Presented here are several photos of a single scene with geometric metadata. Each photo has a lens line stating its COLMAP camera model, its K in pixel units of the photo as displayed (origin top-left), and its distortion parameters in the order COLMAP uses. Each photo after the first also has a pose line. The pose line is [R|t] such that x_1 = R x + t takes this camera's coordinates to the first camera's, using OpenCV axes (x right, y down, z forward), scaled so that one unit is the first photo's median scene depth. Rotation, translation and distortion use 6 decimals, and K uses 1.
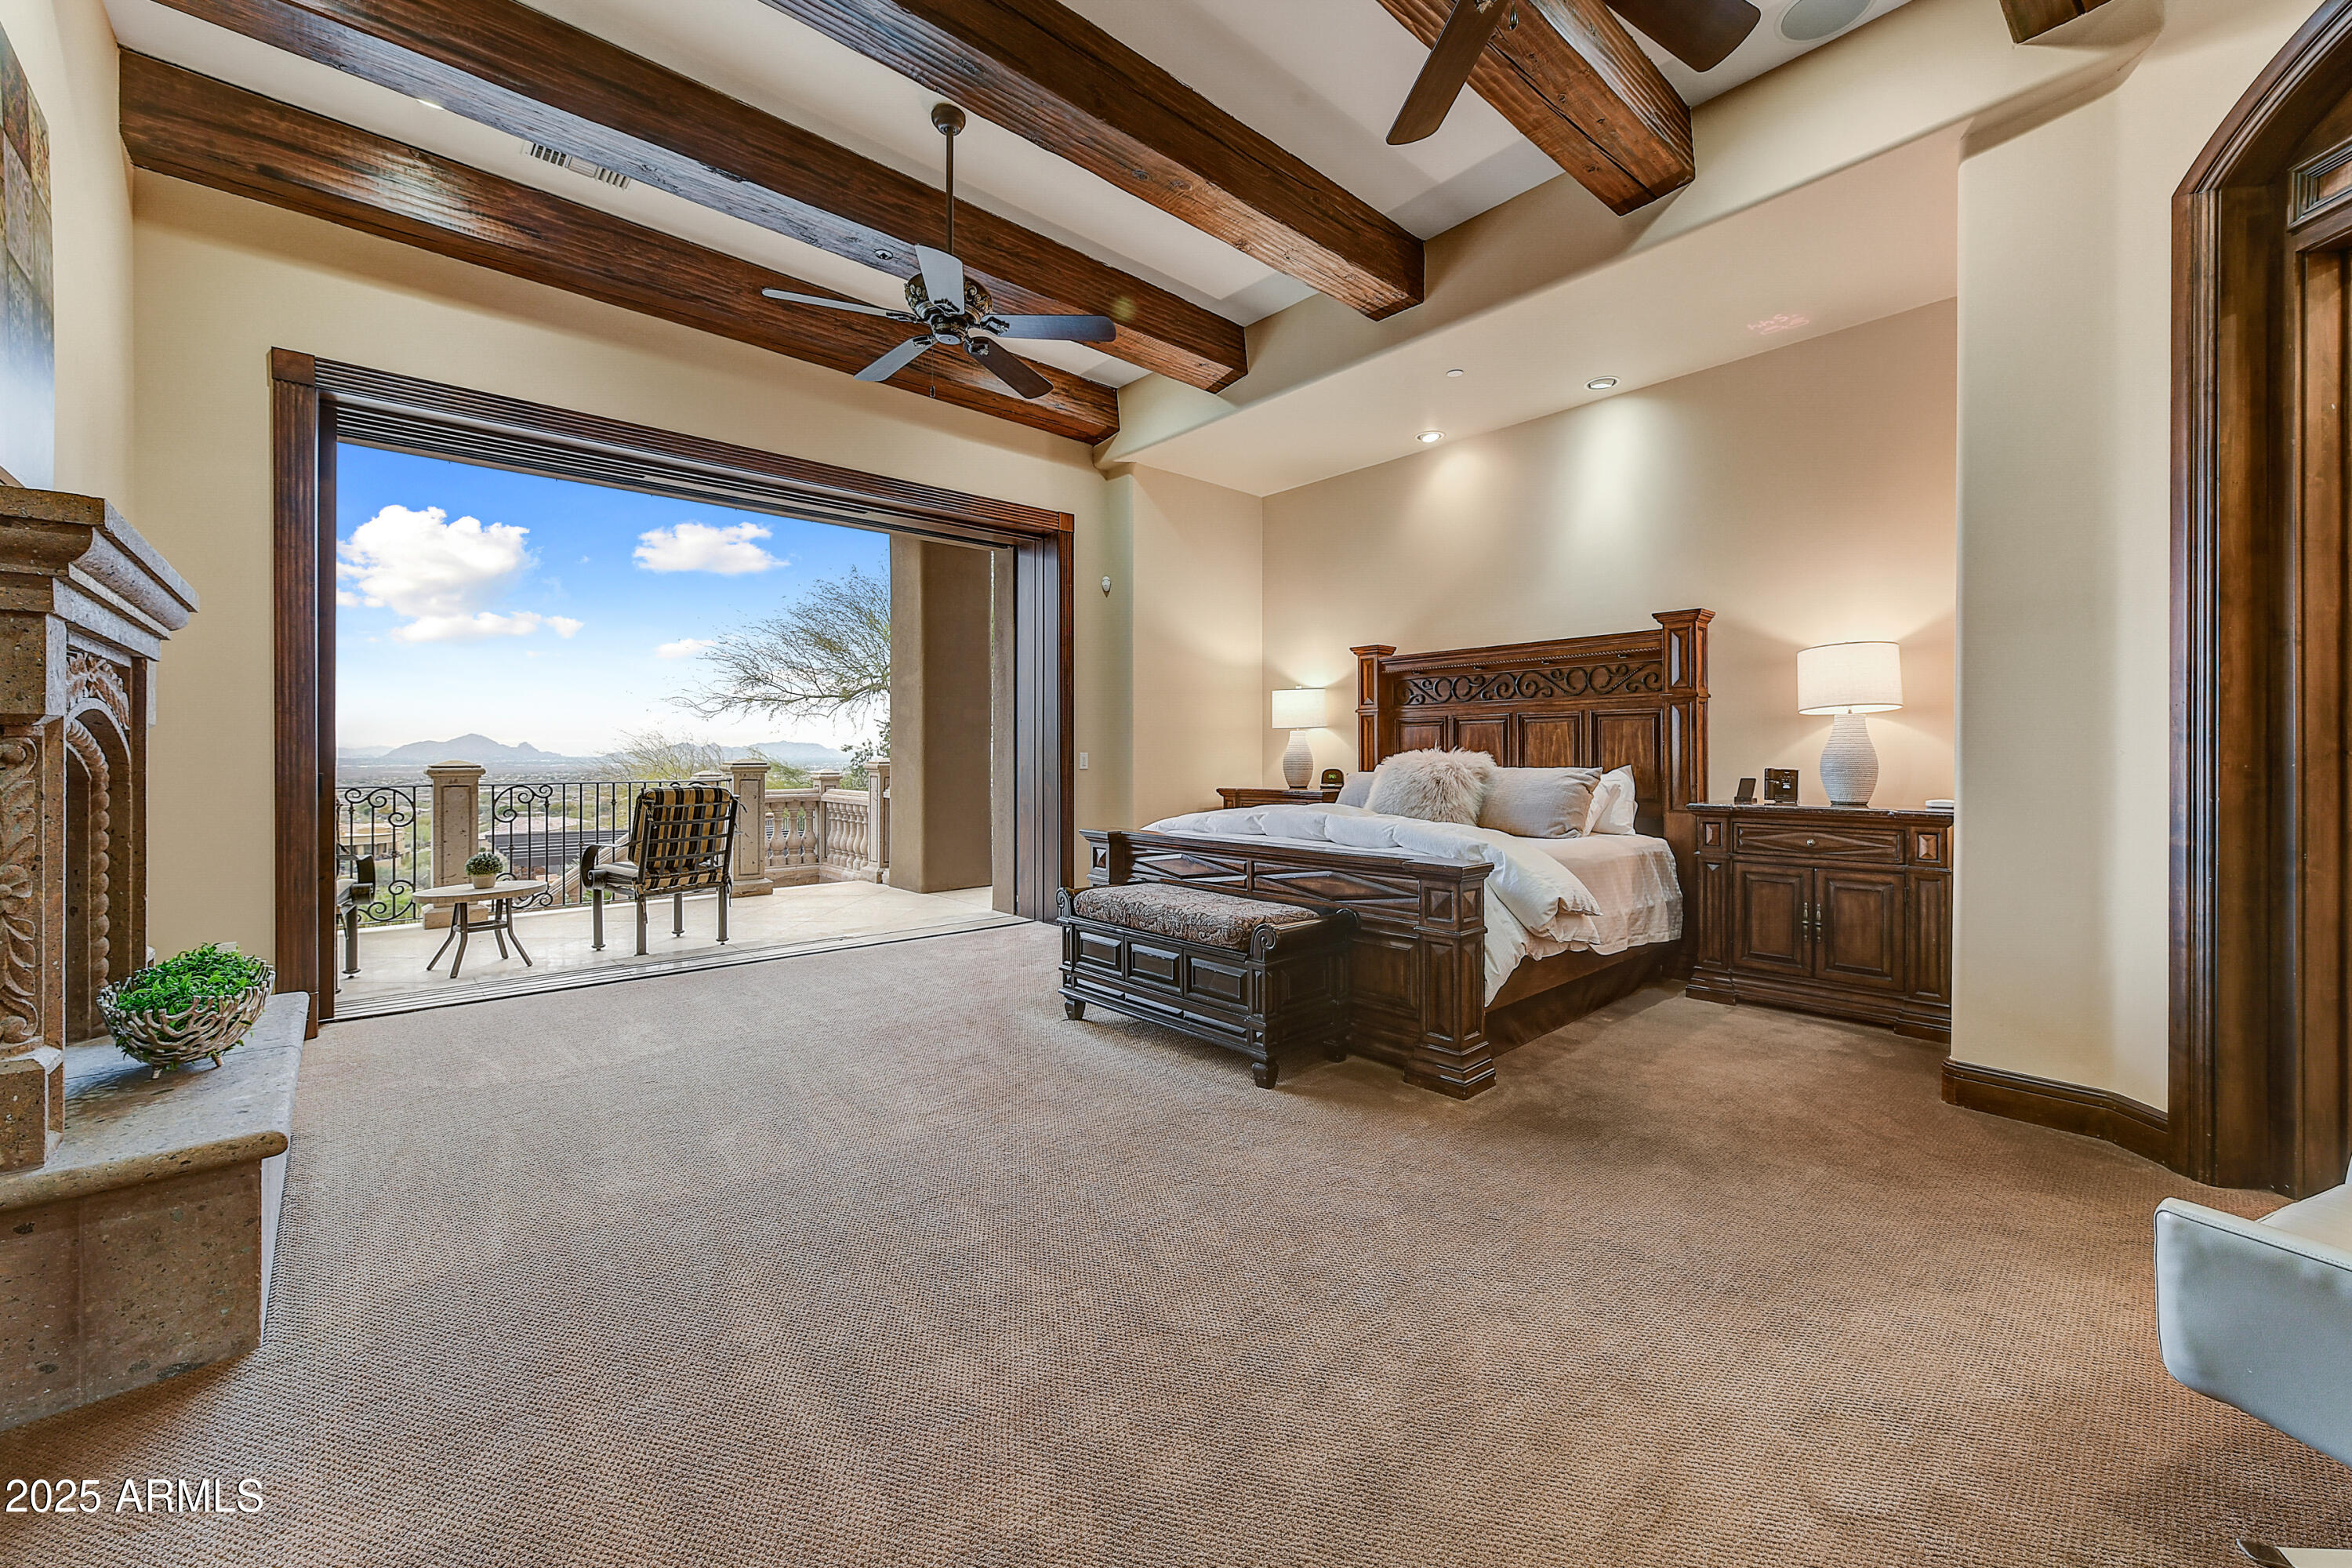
lens RADIAL K [[931.8, 0, 1120.0], [0, 931.8, 741.4], [0, 0, 1]] dist [0.000213, -0.000166]
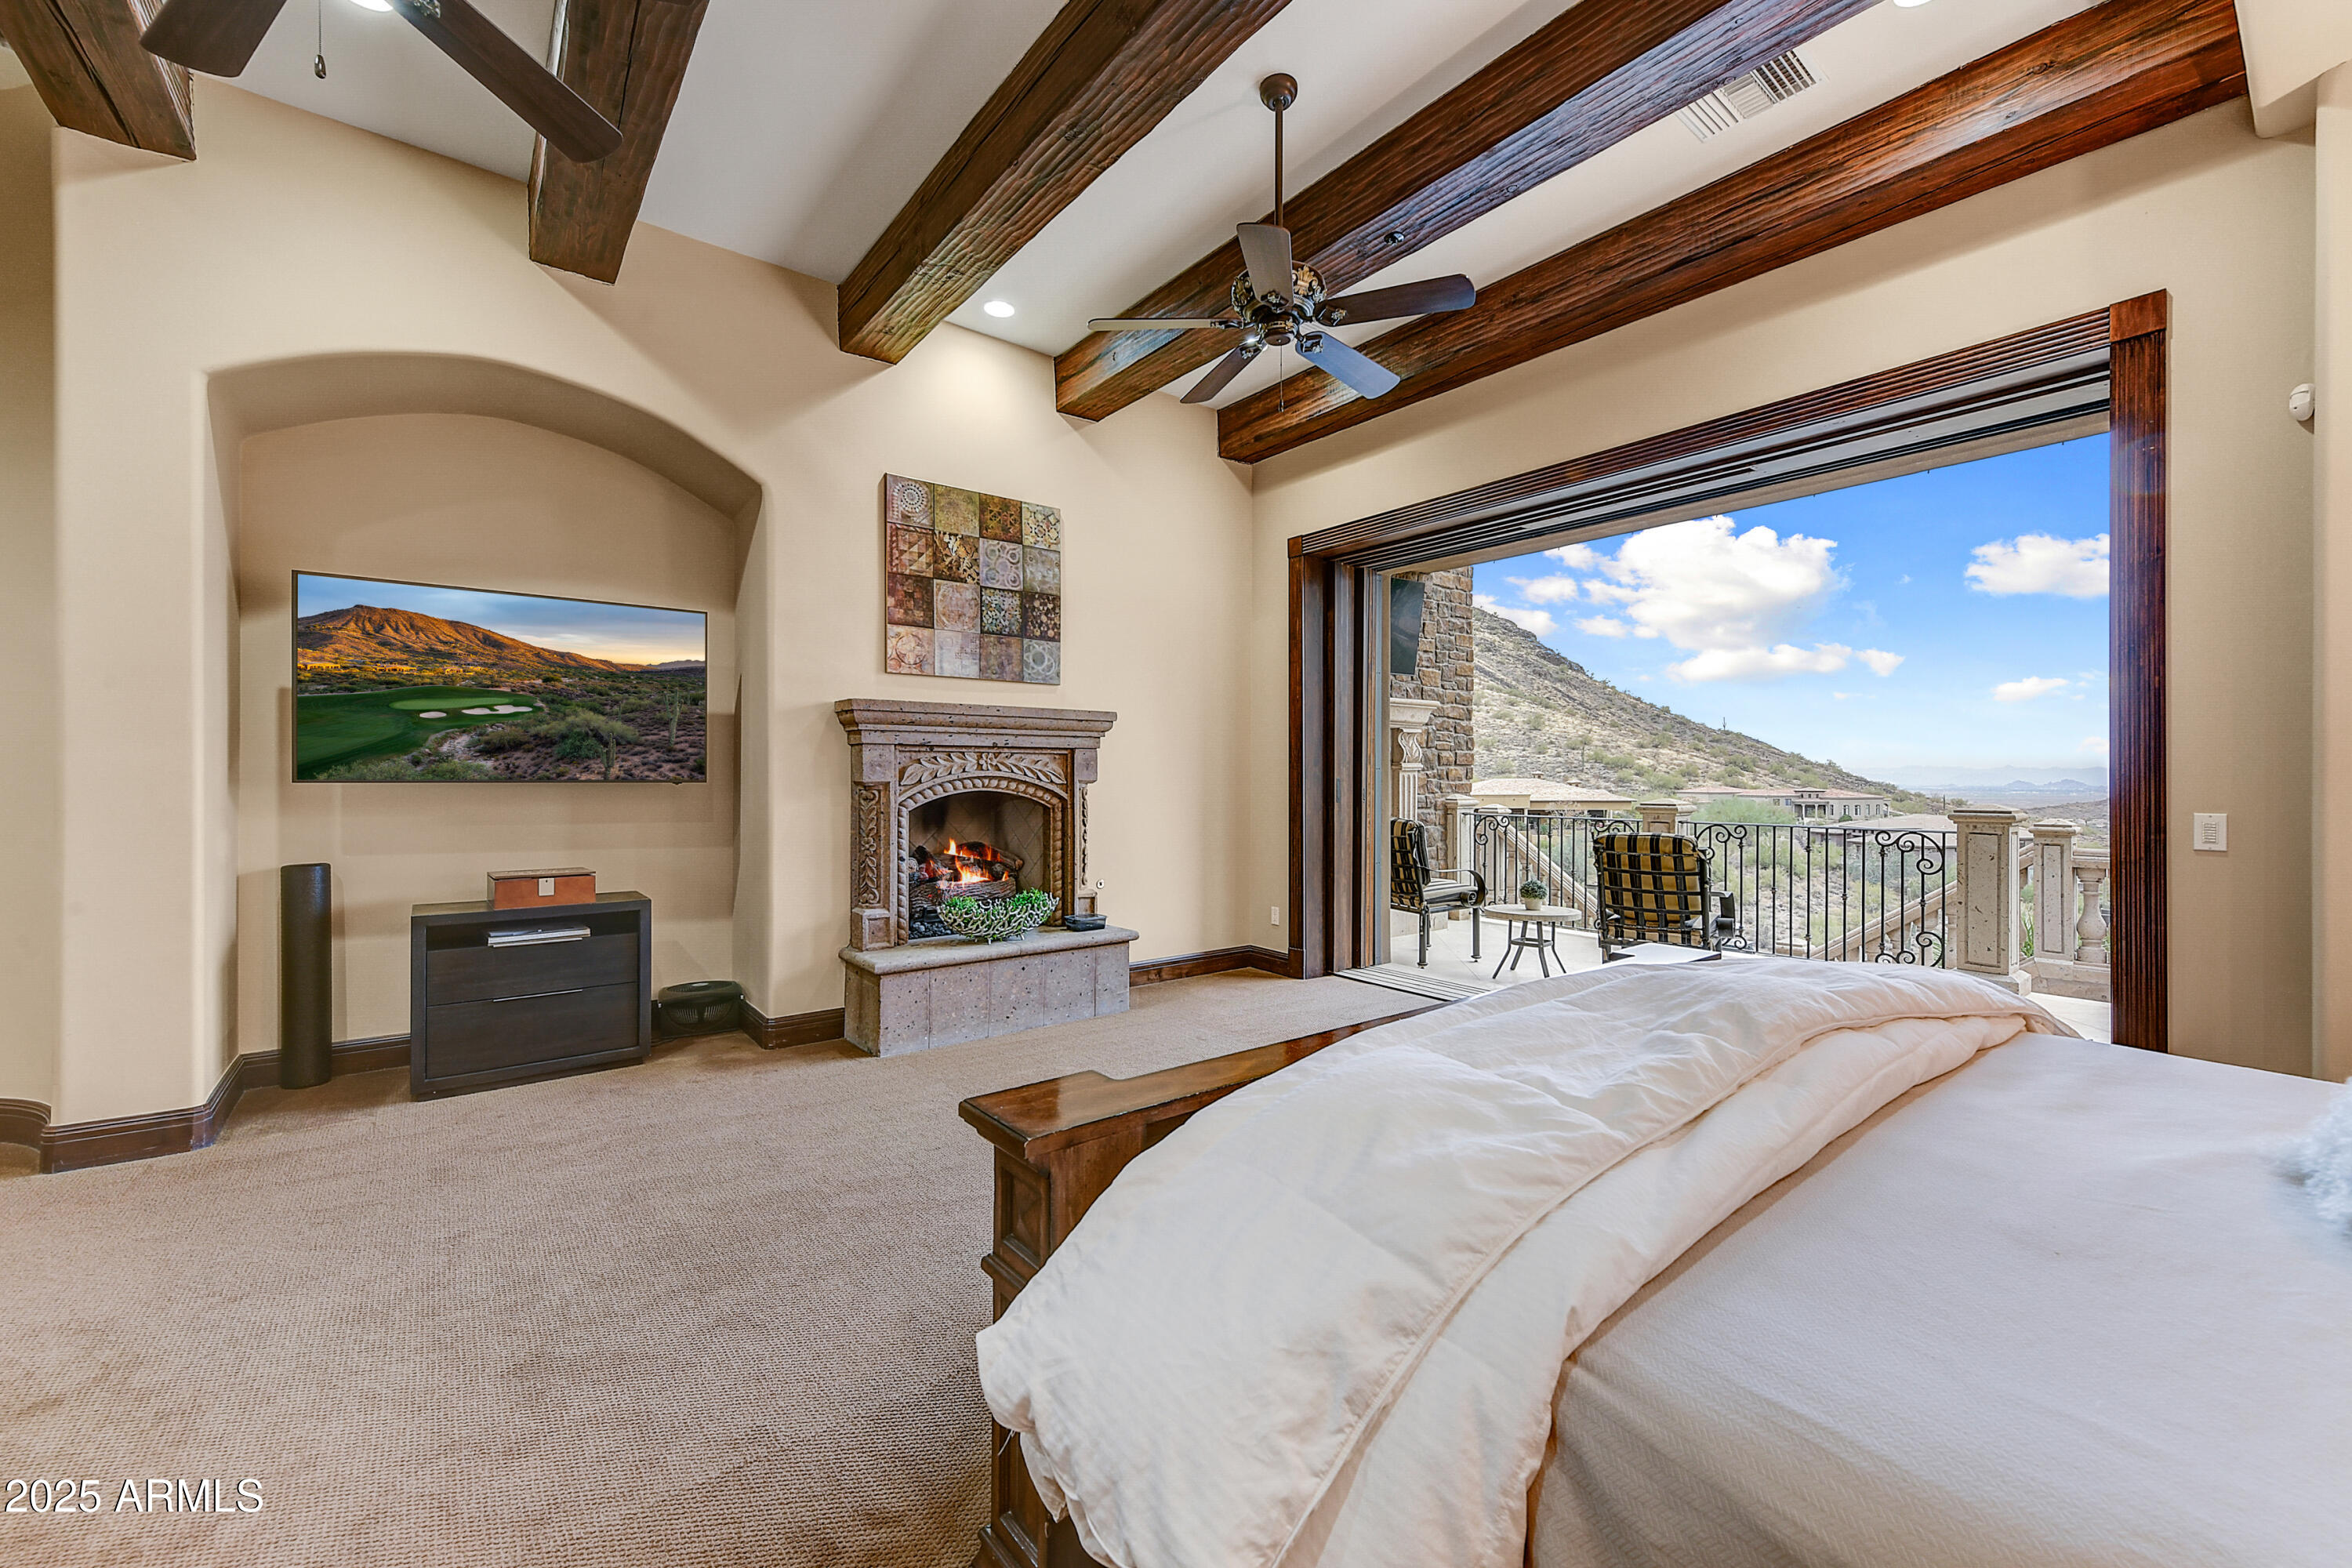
lens RADIAL K [[931.8, 0, 1174.5], [0, 931.8, 779.1], [0, 0, 1]] dist [0.000213, -0.000166]
pose [[-0.066985, -0.003353, -0.997748, 0.437768], [-0.004800, 0.999984, -0.003038, -0.000048], [0.997742, 0.004586, -0.067000, 0.547011]]
